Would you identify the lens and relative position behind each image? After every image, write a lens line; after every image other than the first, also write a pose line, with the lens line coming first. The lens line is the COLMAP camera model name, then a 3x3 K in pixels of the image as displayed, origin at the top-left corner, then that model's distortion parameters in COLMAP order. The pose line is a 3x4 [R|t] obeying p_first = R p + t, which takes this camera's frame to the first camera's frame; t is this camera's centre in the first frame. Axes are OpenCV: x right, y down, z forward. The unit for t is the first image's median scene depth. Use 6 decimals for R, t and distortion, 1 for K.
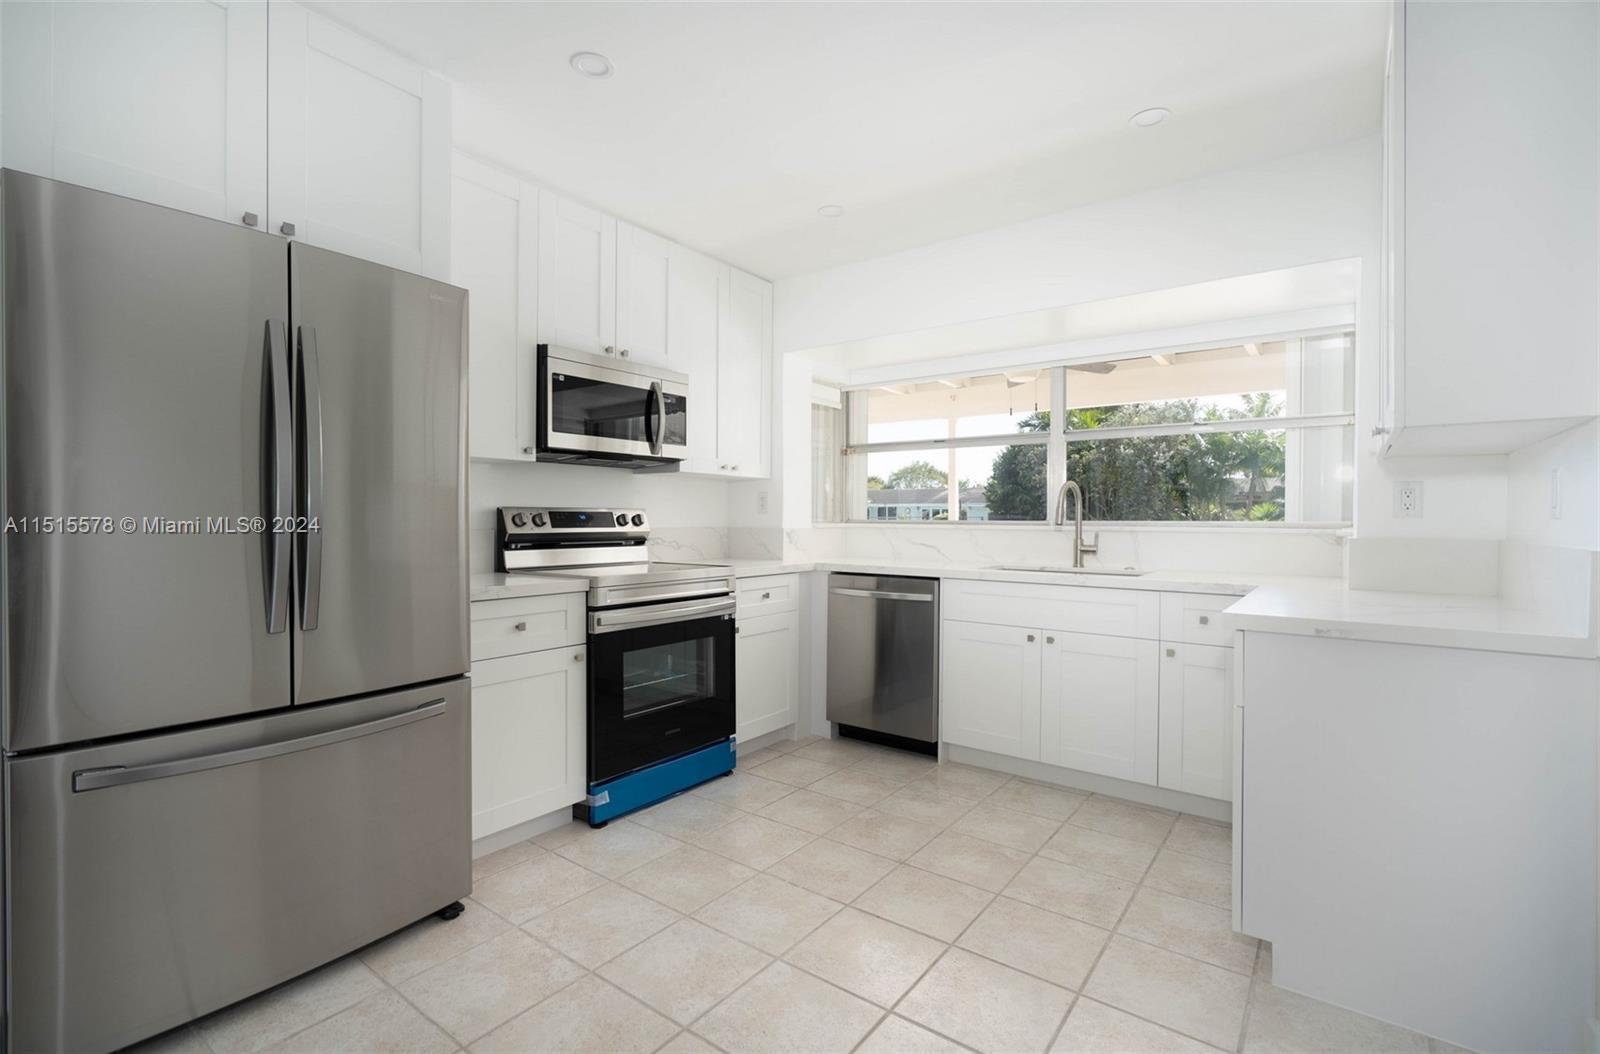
lens RADIAL K [[725.7, 0, 800.1], [0, 725.7, 524.4], [0, 0, 1]] dist [-0.023873, 0.000386]
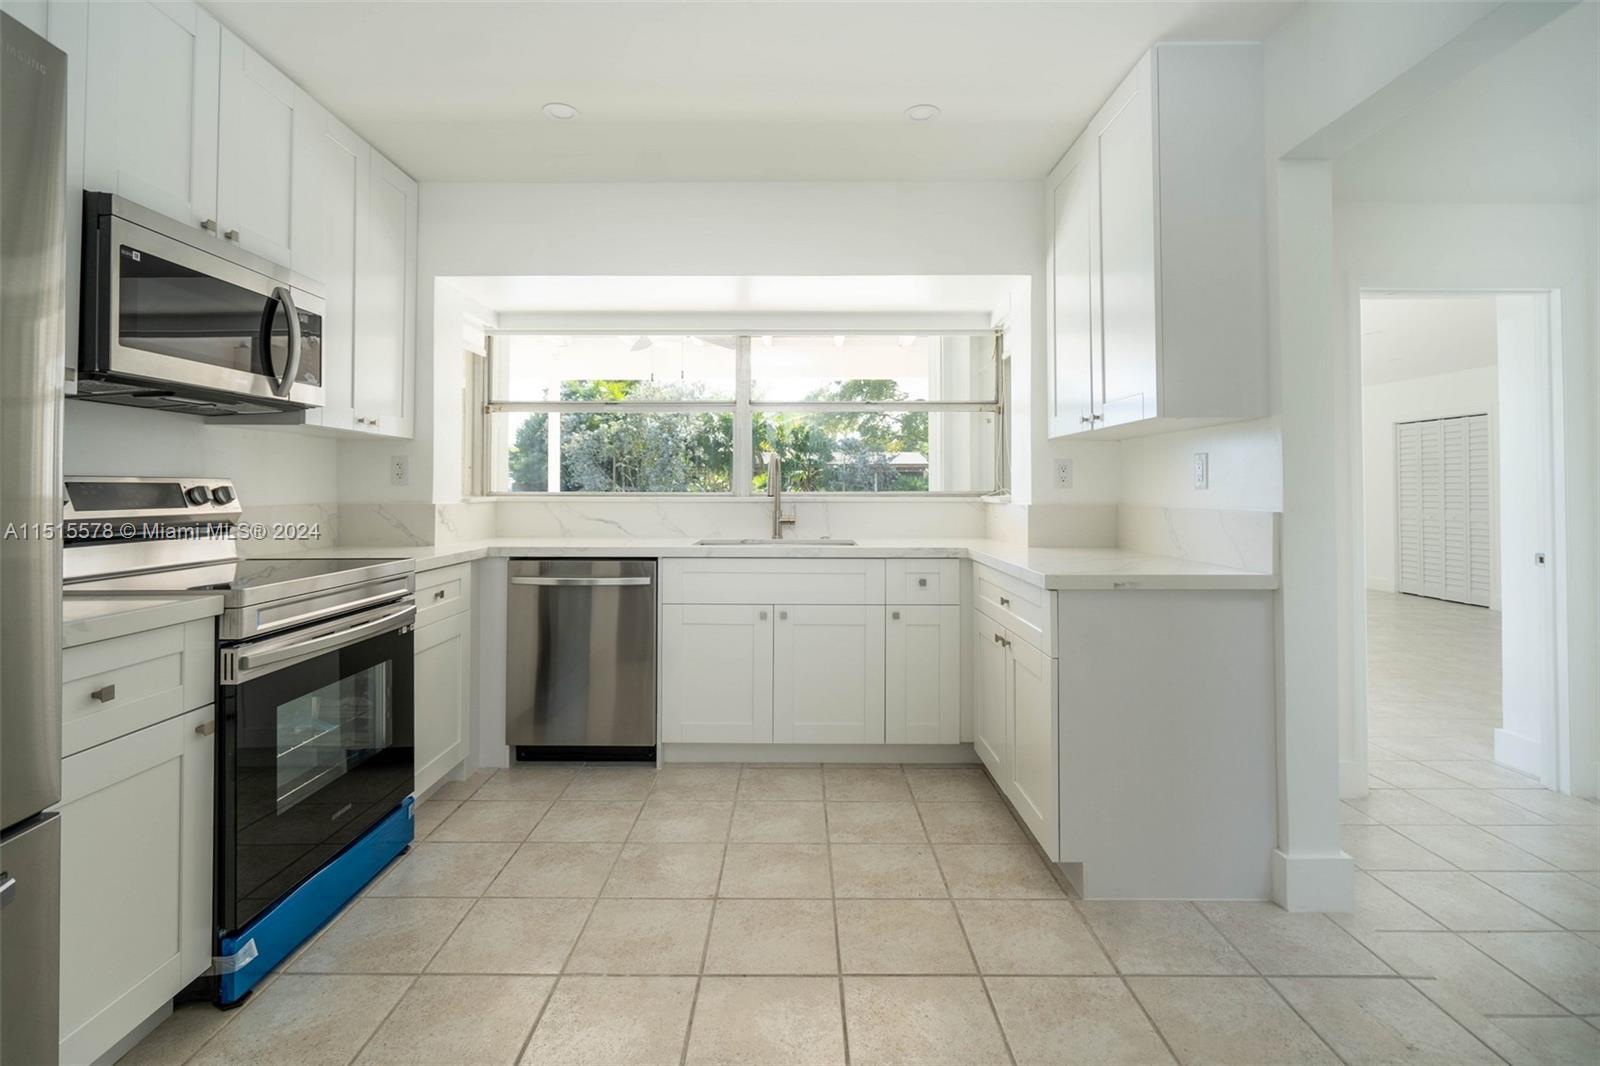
lens RADIAL K [[740.5, 0, 801.7], [0, 740.5, 475.8], [0, 0, 1]] dist [-0.015980, 0.000779]
pose [[0.796396, 0.006237, 0.604743, -0.227811], [0.008860, 0.999719, -0.021979, -0.004894], [-0.604710, 0.022862, 0.796118, 0.179994]]
